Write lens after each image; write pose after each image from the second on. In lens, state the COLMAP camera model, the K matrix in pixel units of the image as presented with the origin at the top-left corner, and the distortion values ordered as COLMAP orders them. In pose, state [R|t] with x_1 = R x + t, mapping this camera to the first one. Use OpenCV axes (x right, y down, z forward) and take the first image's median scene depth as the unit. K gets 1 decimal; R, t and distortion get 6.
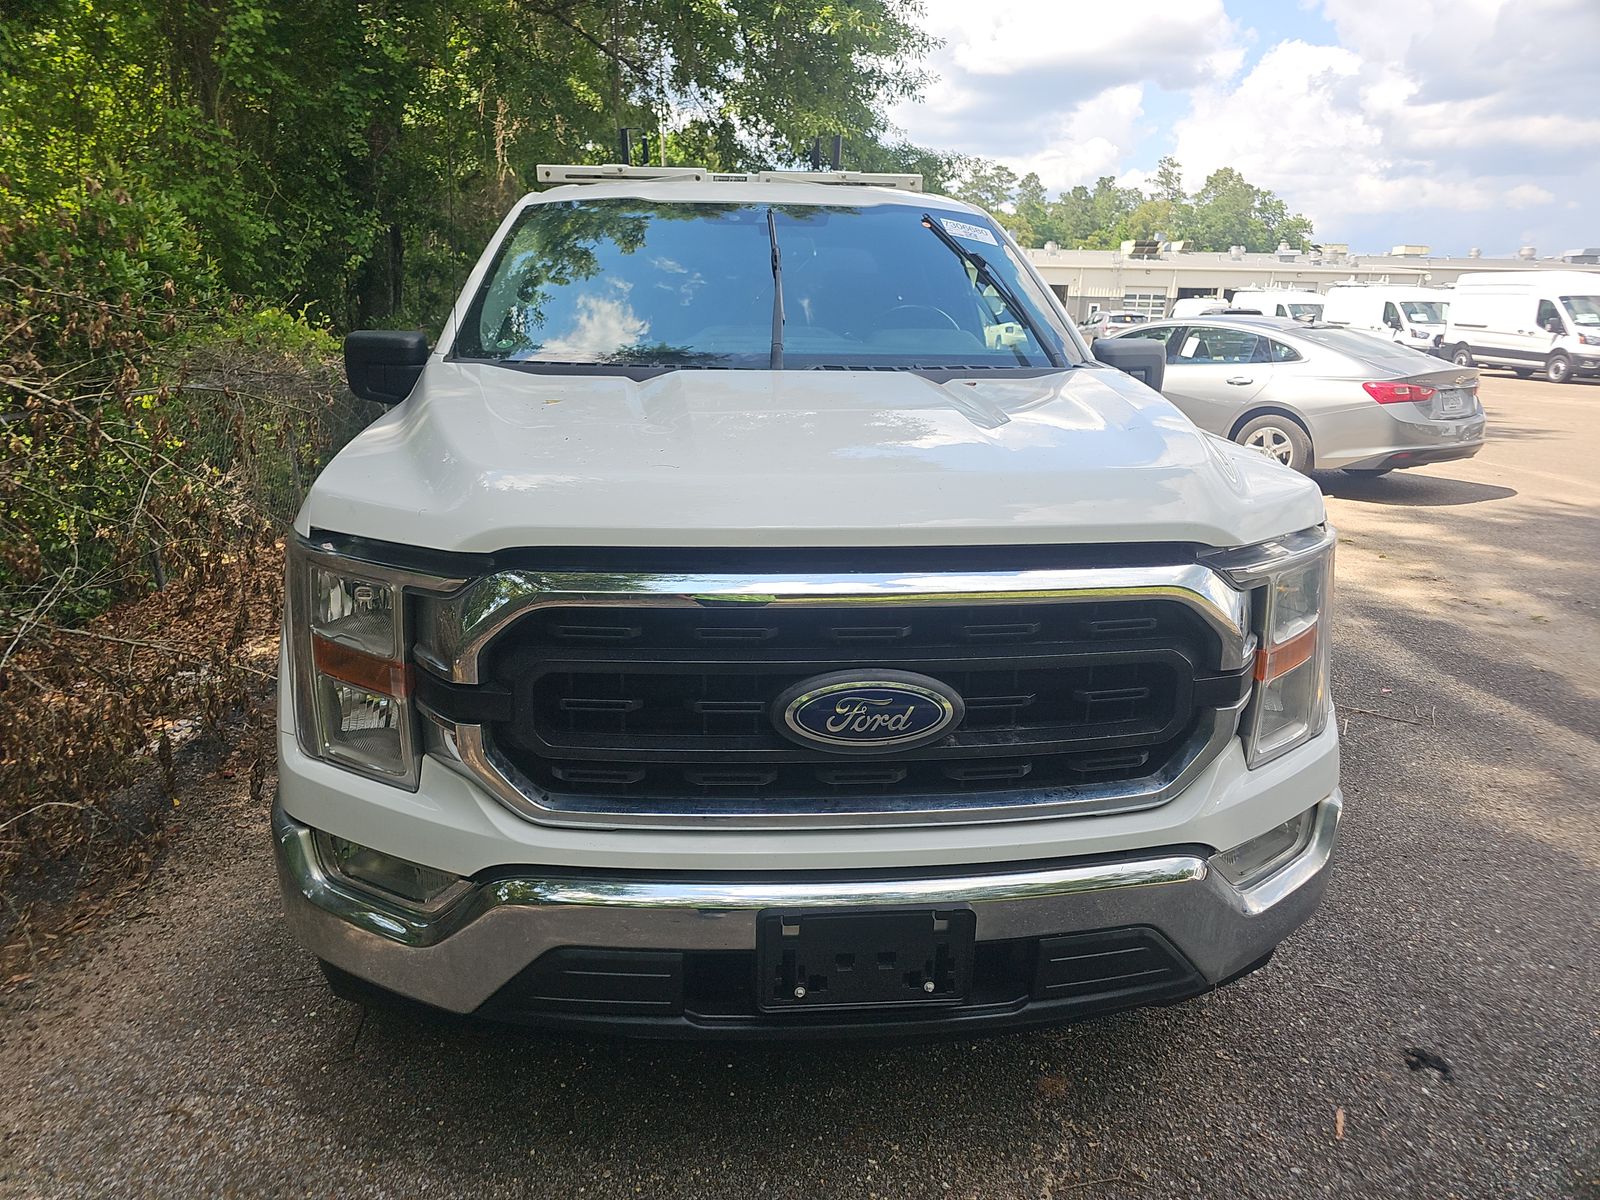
lens RADIAL K [[1056.2, 0, 810.0], [0, 1056.2, 592.6], [0, 0, 1]] dist [0.026203, -0.025719]
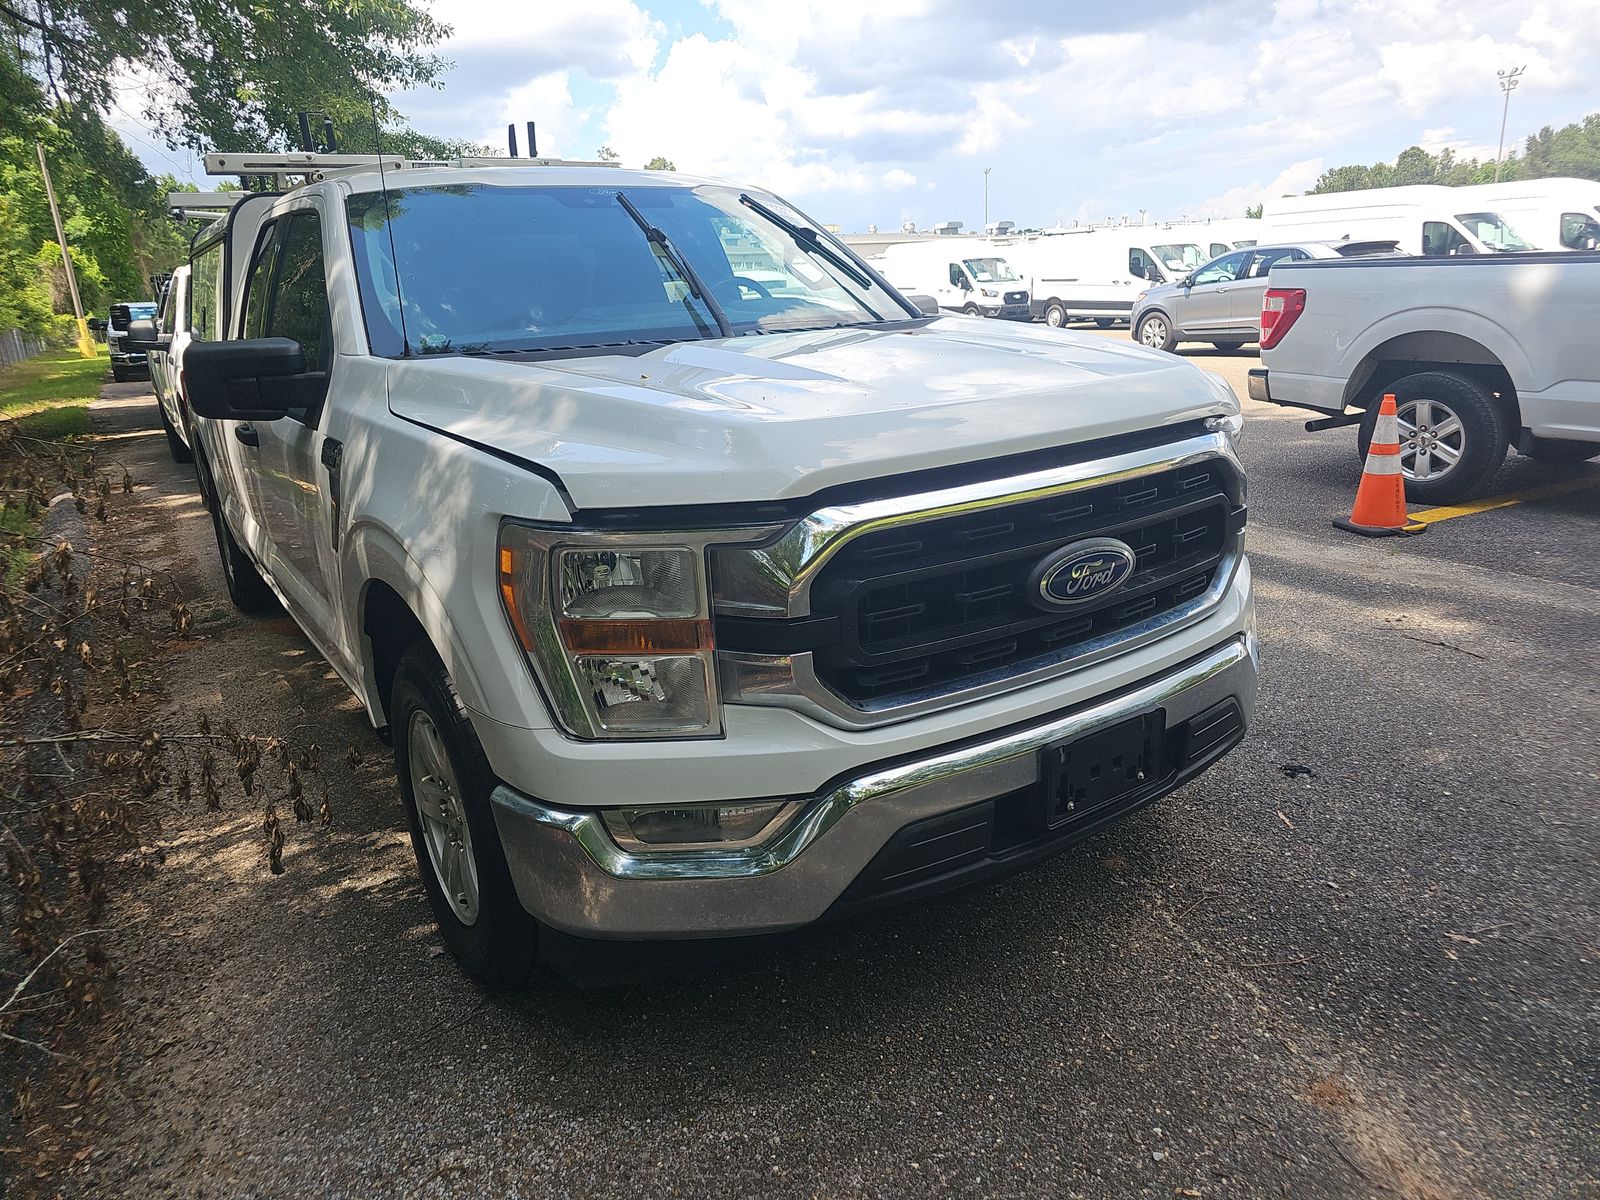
lens RADIAL K [[1056.2, 0, 810.0], [0, 1056.2, 592.6], [0, 0, 1]] dist [0.026203, -0.025719]
pose [[0.871836, -0.192606, 0.450339, -0.566748], [0.188929, 0.980527, 0.053604, 0.002329], [-0.451894, 0.038348, 0.891247, 0.007044]]
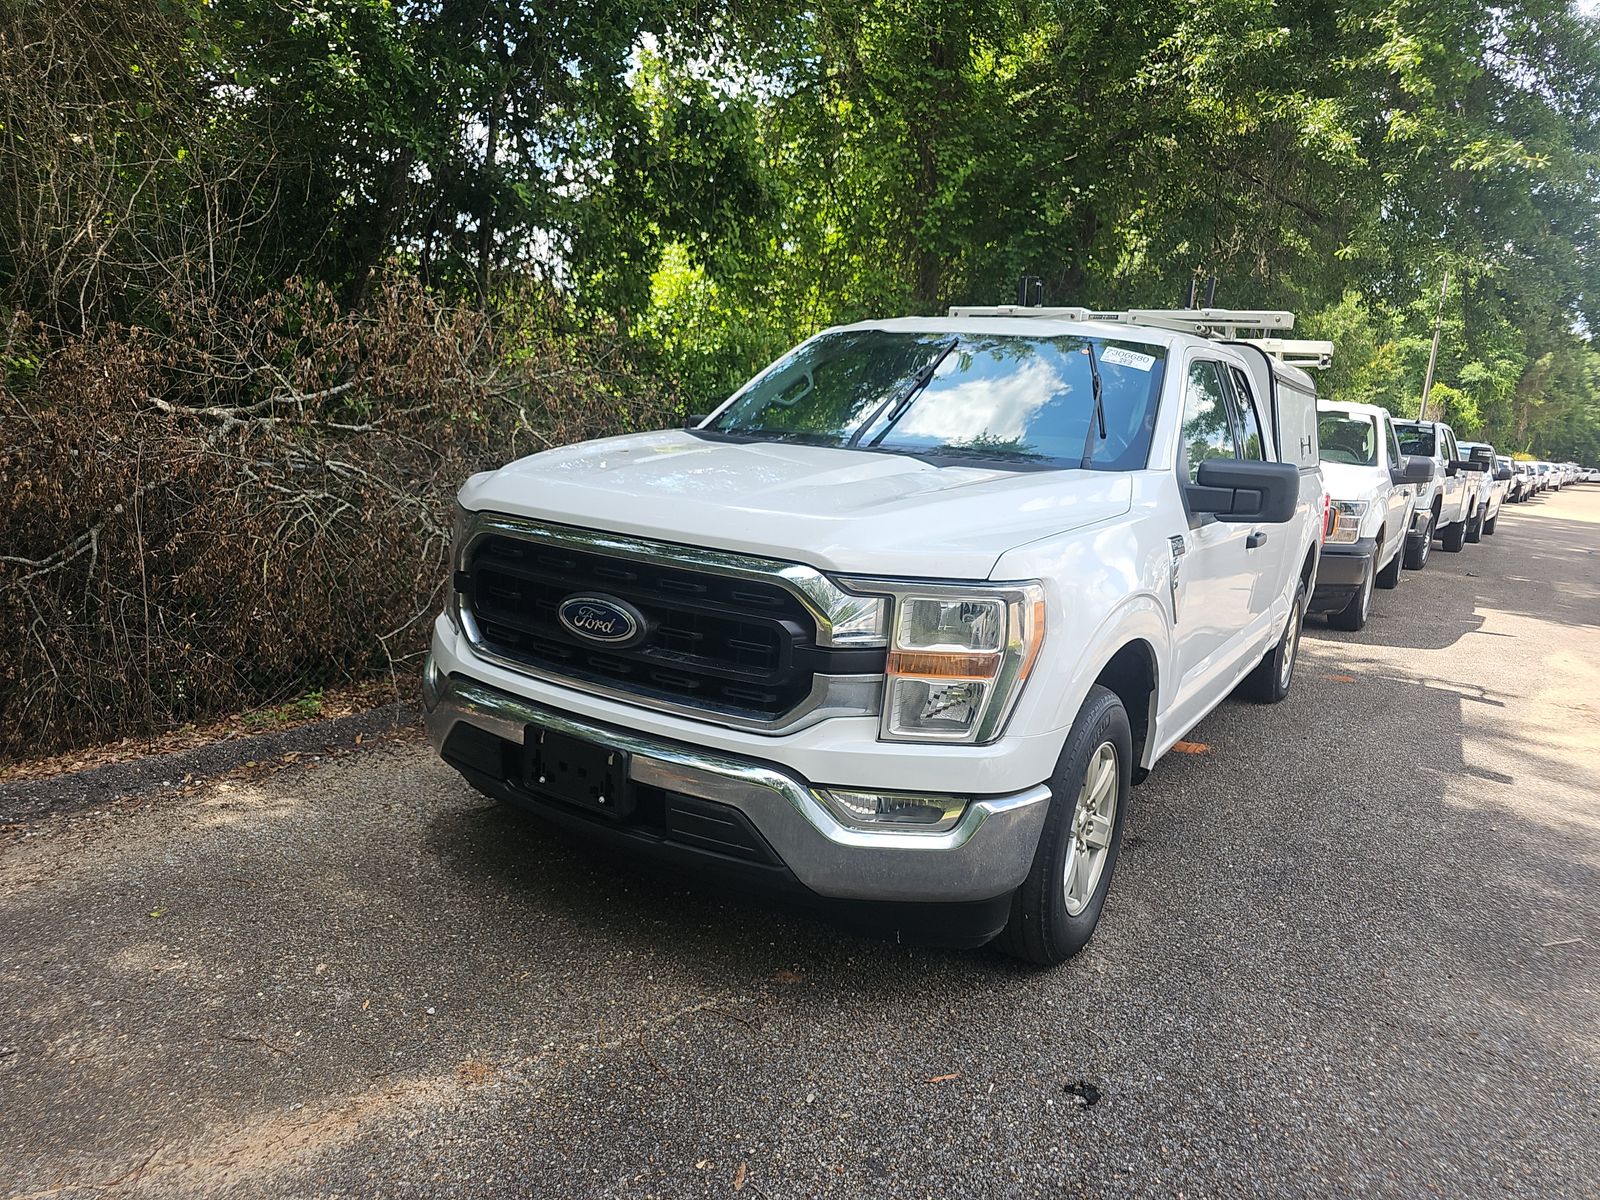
lens RADIAL K [[1056.2, 0, 810.0], [0, 1056.2, 592.6], [0, 0, 1]] dist [0.026203, -0.025719]
pose [[0.797558, 0.146500, -0.585183, 0.892478], [-0.217144, 0.974758, -0.051920, 0.060561], [0.562805, 0.168478, 0.809238, -0.114328]]
